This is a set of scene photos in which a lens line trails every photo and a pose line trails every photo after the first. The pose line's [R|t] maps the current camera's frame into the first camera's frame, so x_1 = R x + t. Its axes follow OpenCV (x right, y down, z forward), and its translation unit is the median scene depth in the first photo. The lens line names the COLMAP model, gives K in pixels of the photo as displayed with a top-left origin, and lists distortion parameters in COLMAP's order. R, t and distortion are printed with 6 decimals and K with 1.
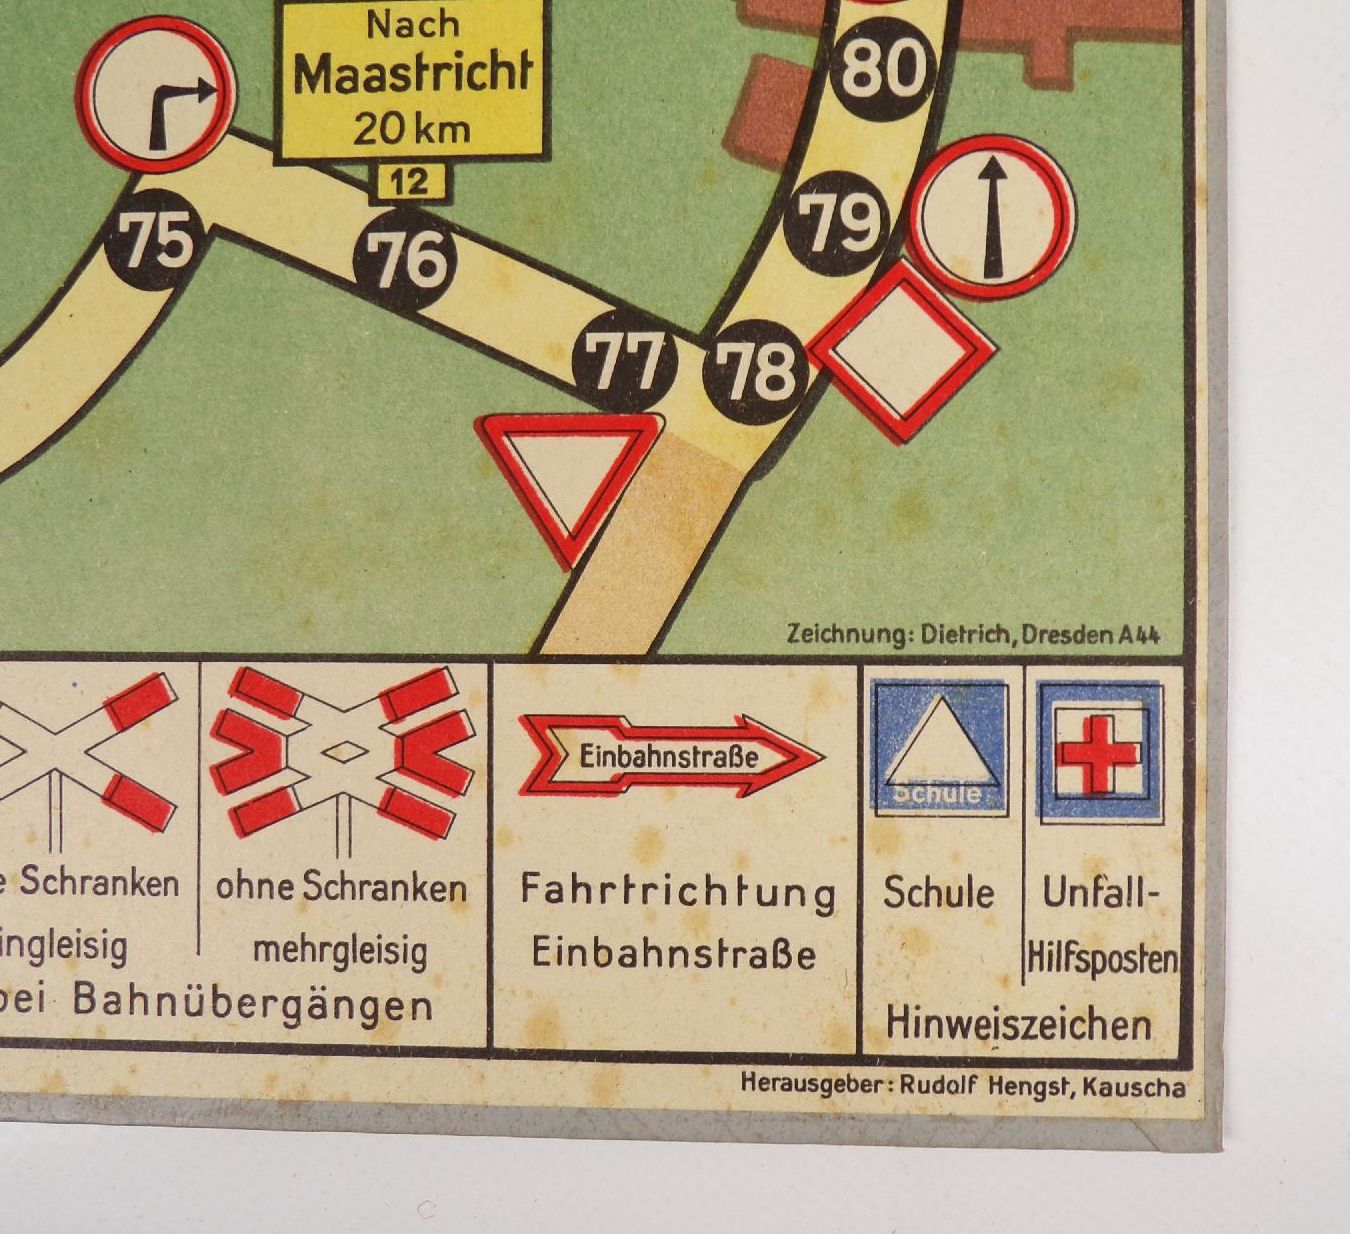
lens RADIAL K [[1044.5, 0, 677.7], [0, 1044.5, 611.2], [0, 0, 1]] dist [0.002014, 0.001485]
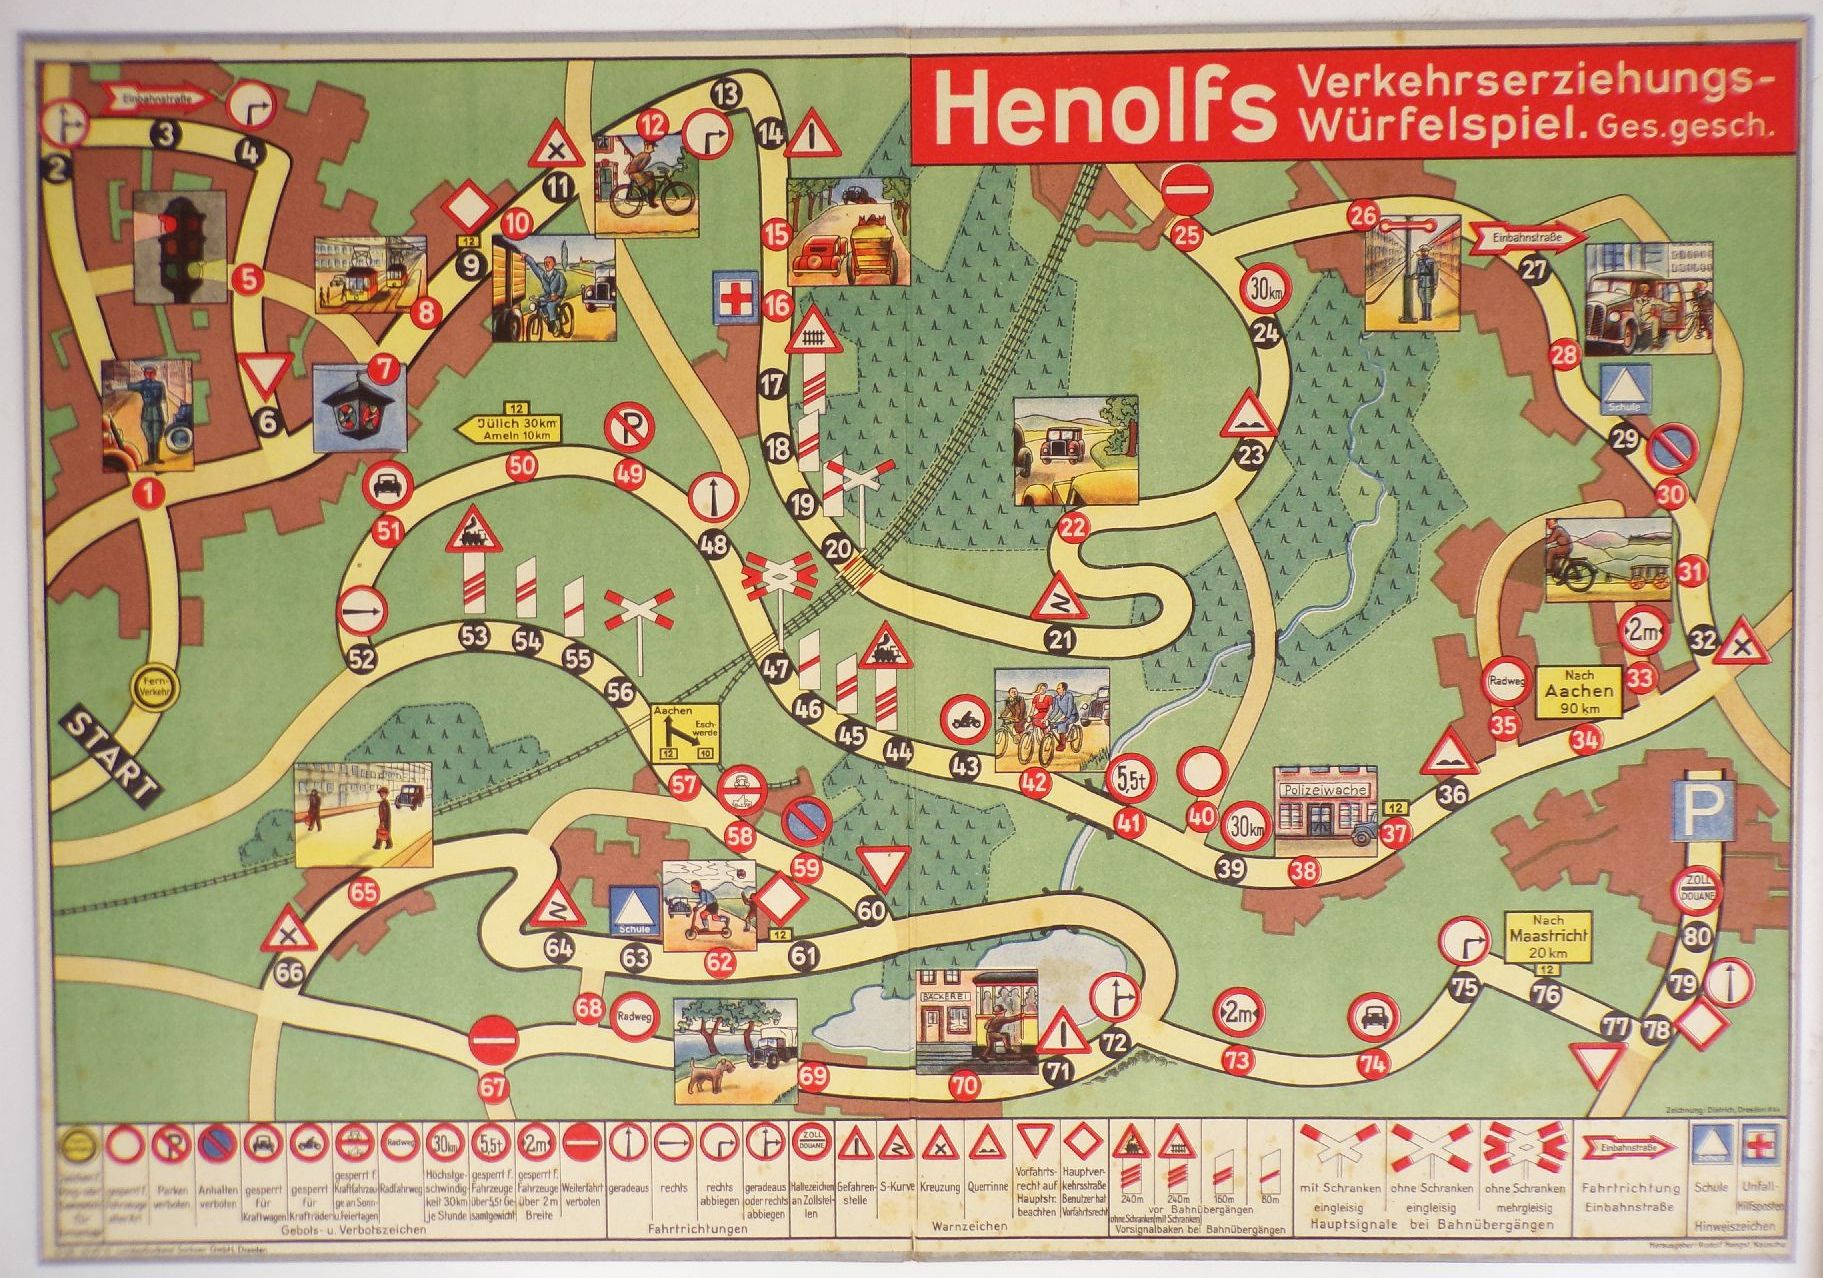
lens RADIAL K [[1341.2, 0, 906.6], [0, 1341.2, 641.1], [0, 0, 1]] dist [-0.014019, 0.004652]
pose [[0.999729, -0.012225, 0.019831, -2.300235], [0.011461, 0.999204, 0.038200, -1.607396], [-0.020282, -0.037963, 0.999073, -3.015725]]
